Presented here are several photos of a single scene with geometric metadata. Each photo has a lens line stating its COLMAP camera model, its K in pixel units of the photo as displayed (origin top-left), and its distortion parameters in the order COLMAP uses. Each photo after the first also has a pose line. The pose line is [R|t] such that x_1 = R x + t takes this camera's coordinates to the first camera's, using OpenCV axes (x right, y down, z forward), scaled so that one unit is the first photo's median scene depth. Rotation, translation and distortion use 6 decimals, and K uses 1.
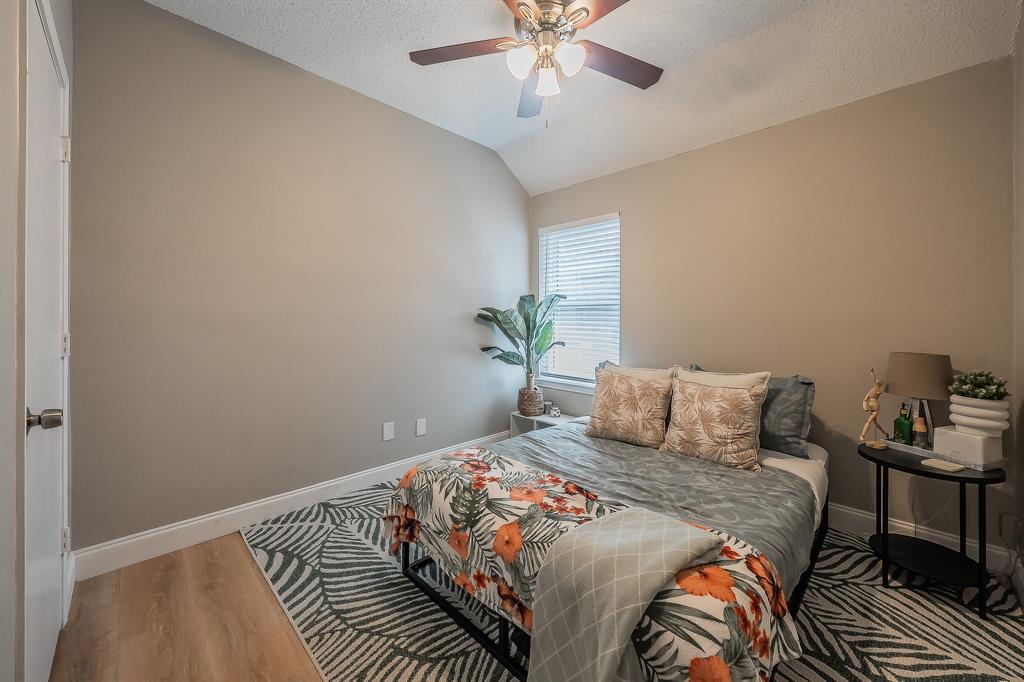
lens RADIAL K [[391.3, 0, 511.2], [0, 391.3, 333.2], [0, 0, 1]] dist [0.001432, 0.000114]
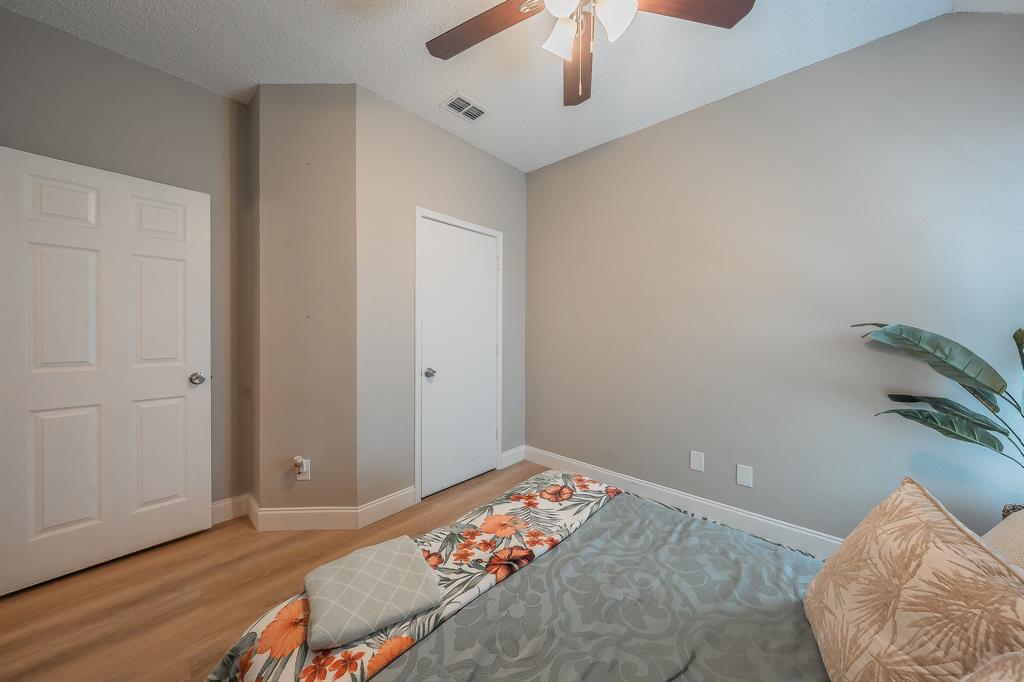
lens RADIAL K [[336.8, 0, 506.9], [0, 336.8, 330.3], [0, 0, 1]] dist [-0.000301, -0.000068]
pose [[0.056104, -0.000556, -0.998425, 0.793823], [-0.043998, 0.999027, -0.003029, -0.063754], [0.997455, 0.044099, 0.056025, 0.853172]]
